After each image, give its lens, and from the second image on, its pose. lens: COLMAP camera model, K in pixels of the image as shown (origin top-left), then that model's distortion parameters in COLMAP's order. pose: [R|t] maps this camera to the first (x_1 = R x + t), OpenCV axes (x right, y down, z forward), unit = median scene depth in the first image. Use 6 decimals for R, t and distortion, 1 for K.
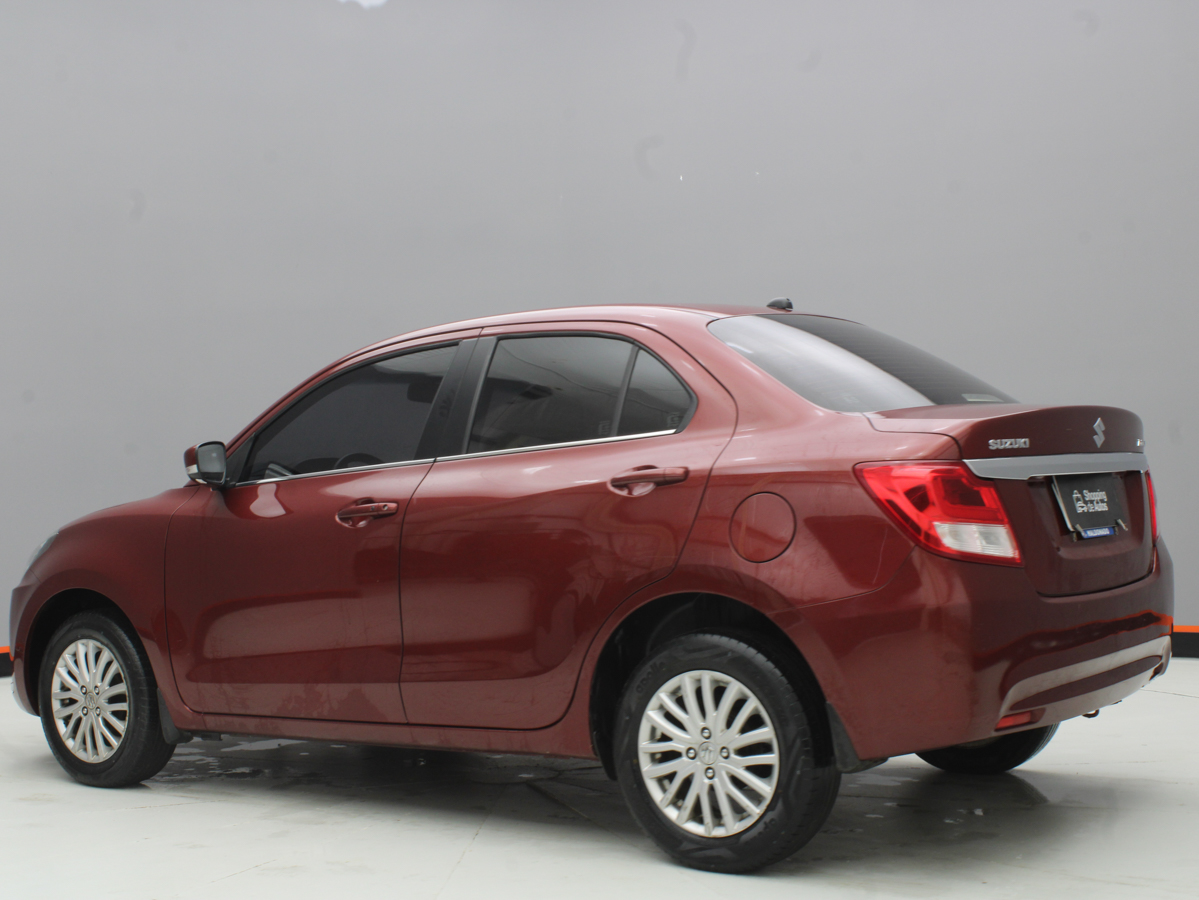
lens RADIAL K [[1696.4, 0, 599.5], [0, 1696.4, 450.0], [0, 0, 1]] dist [-0.028185, 0.001551]
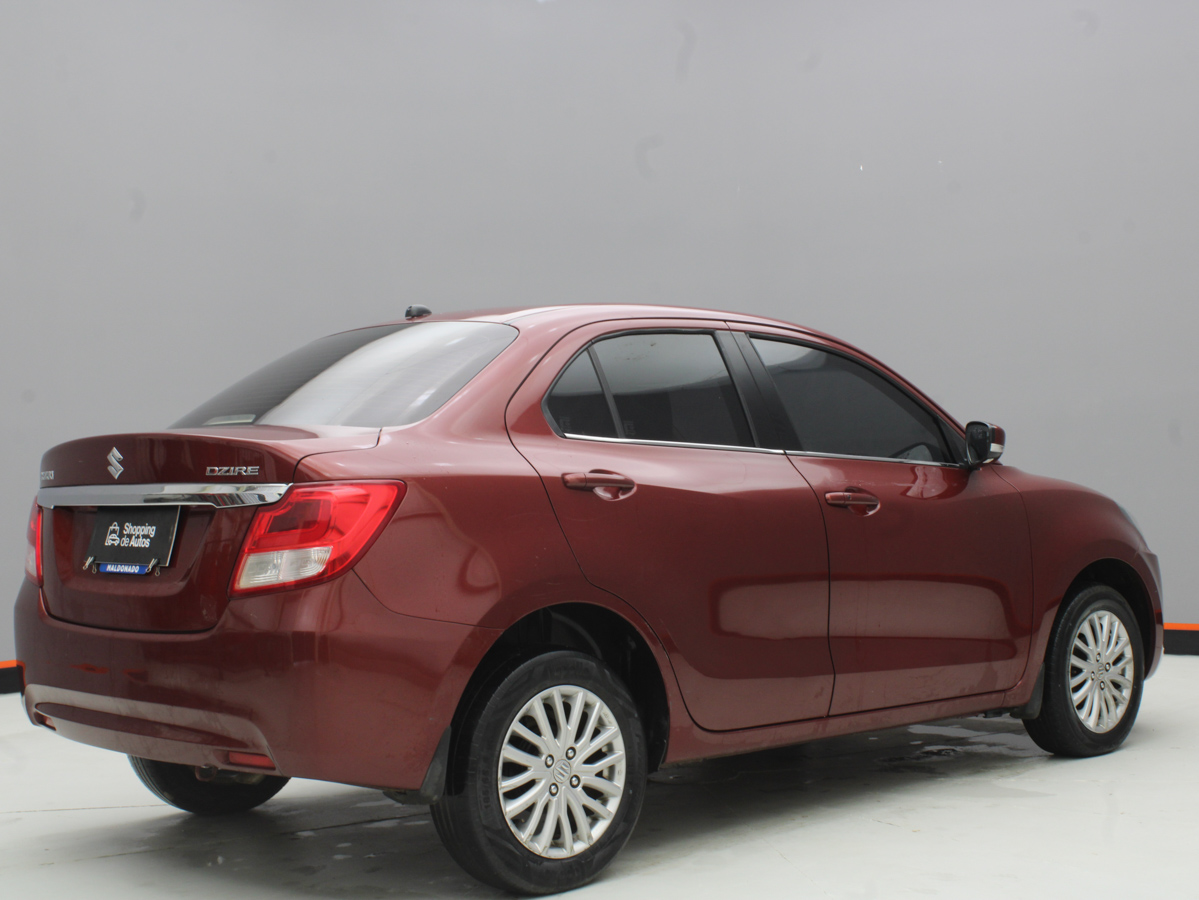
lens RADIAL K [[1696.4, 0, 599.5], [0, 1696.4, 450.0], [0, 0, 1]] dist [-0.028185, 0.001551]
pose [[-0.179421, 0.022893, -0.983506, 1.208740], [0.043393, 0.998940, 0.015336, -0.020821], [0.982815, -0.039926, -0.180224, 1.478415]]
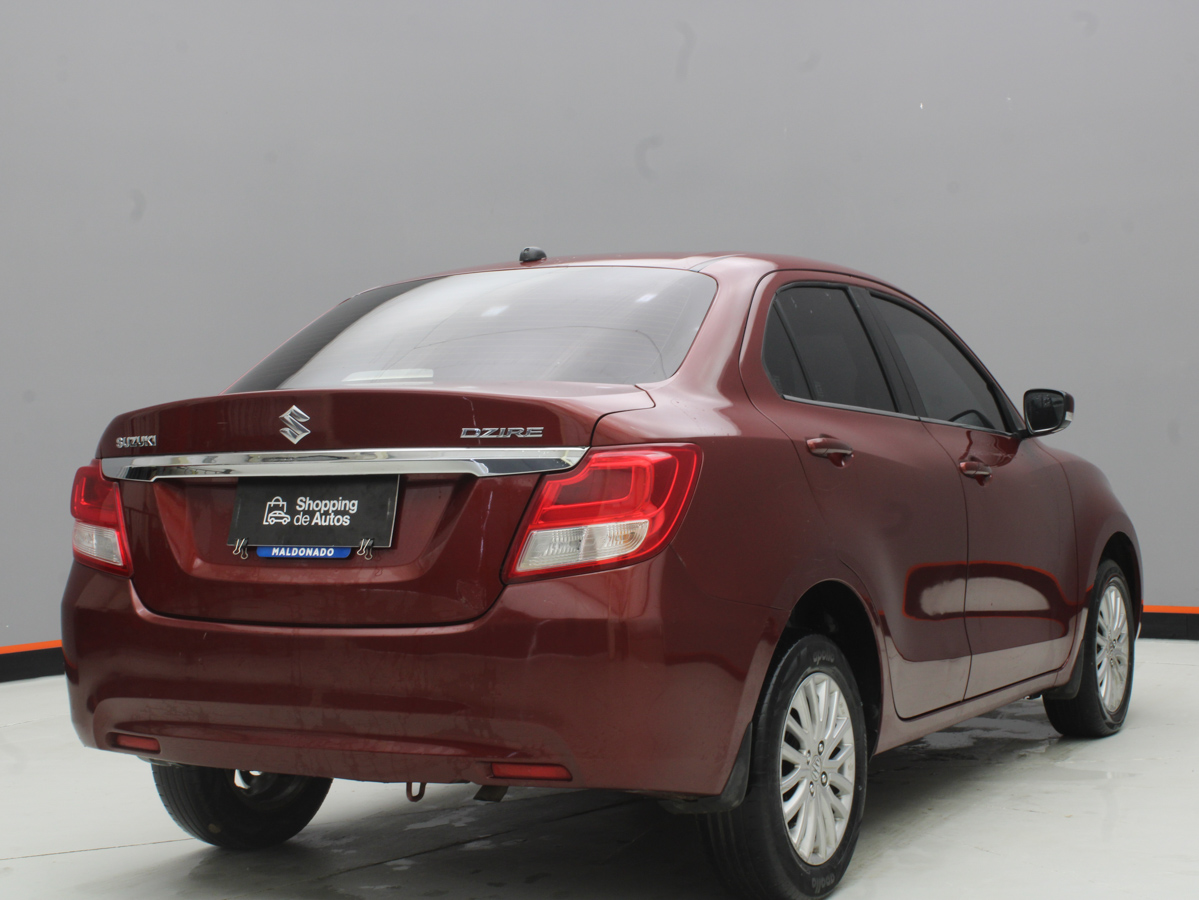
lens RADIAL K [[1873.3, 0, 599.5], [0, 1873.3, 450.0], [0, 0, 1]] dist [-0.027099, -0.032280]
pose [[0.119284, 0.031679, -0.992355, 1.202065], [0.033661, 0.998787, 0.035930, -0.025445], [0.992289, -0.037689, 0.118073, 1.068501]]
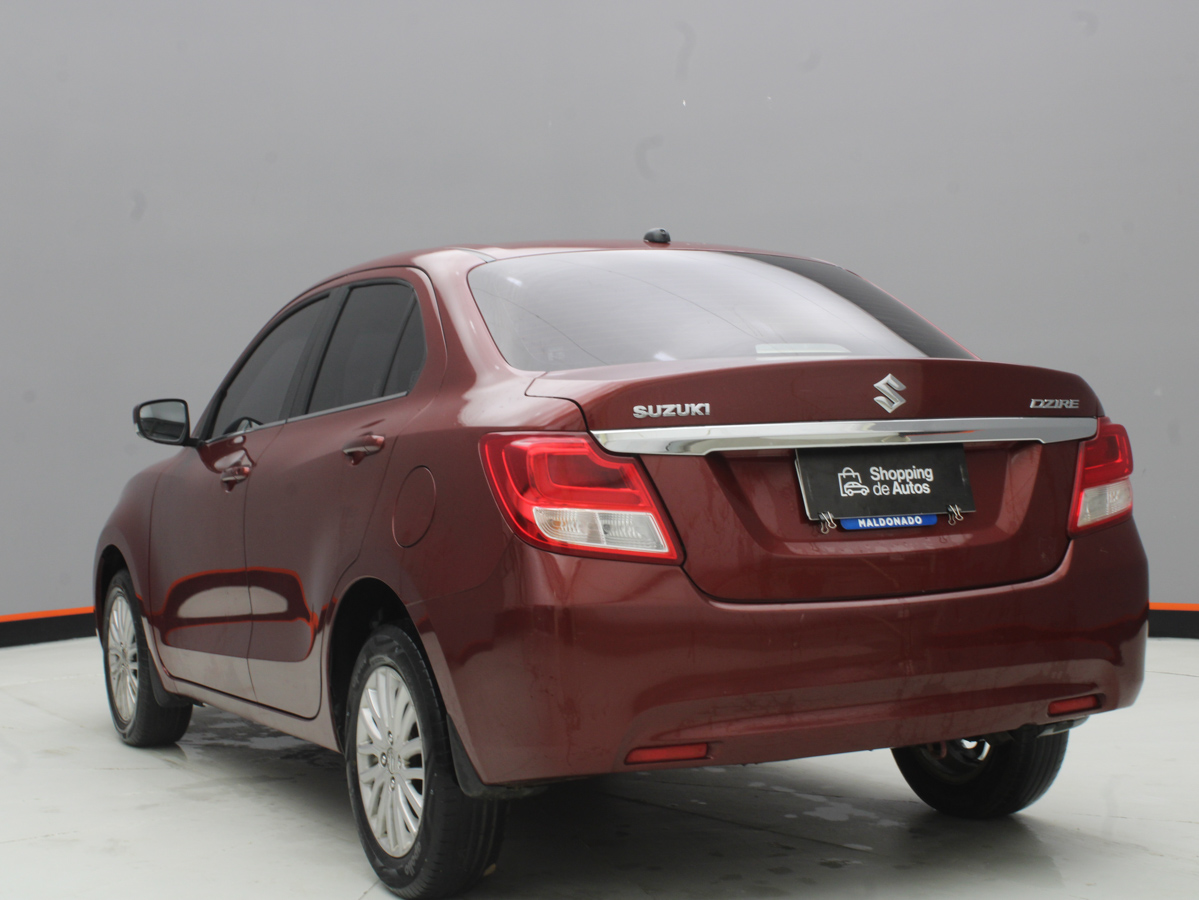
lens RADIAL K [[1873.3, 0, 599.5], [0, 1873.3, 450.0], [0, 0, 1]] dist [-0.027099, -0.032280]
pose [[0.895120, 0.011915, -0.445667, 0.574853], [0.004580, 0.999344, 0.035916, -0.016102], [0.445803, -0.034191, 0.894478, 0.180366]]
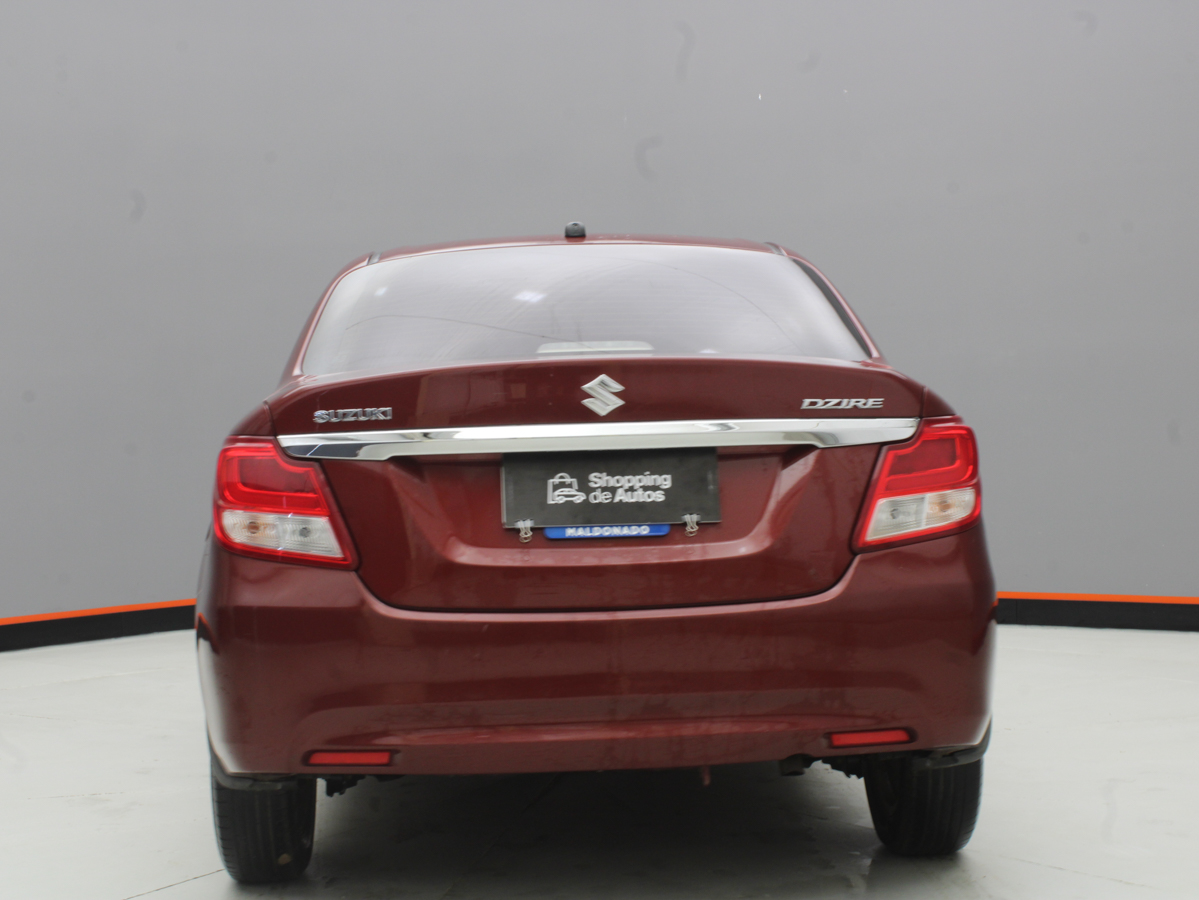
lens RADIAL K [[1873.3, 0, 599.5], [0, 1873.3, 450.0], [0, 0, 1]] dist [-0.027099, -0.032280]
pose [[0.633893, 0.021637, -0.773118, 0.946308], [0.017696, 0.998941, 0.042466, -0.021430], [0.773218, -0.040600, 0.632839, 0.502196]]
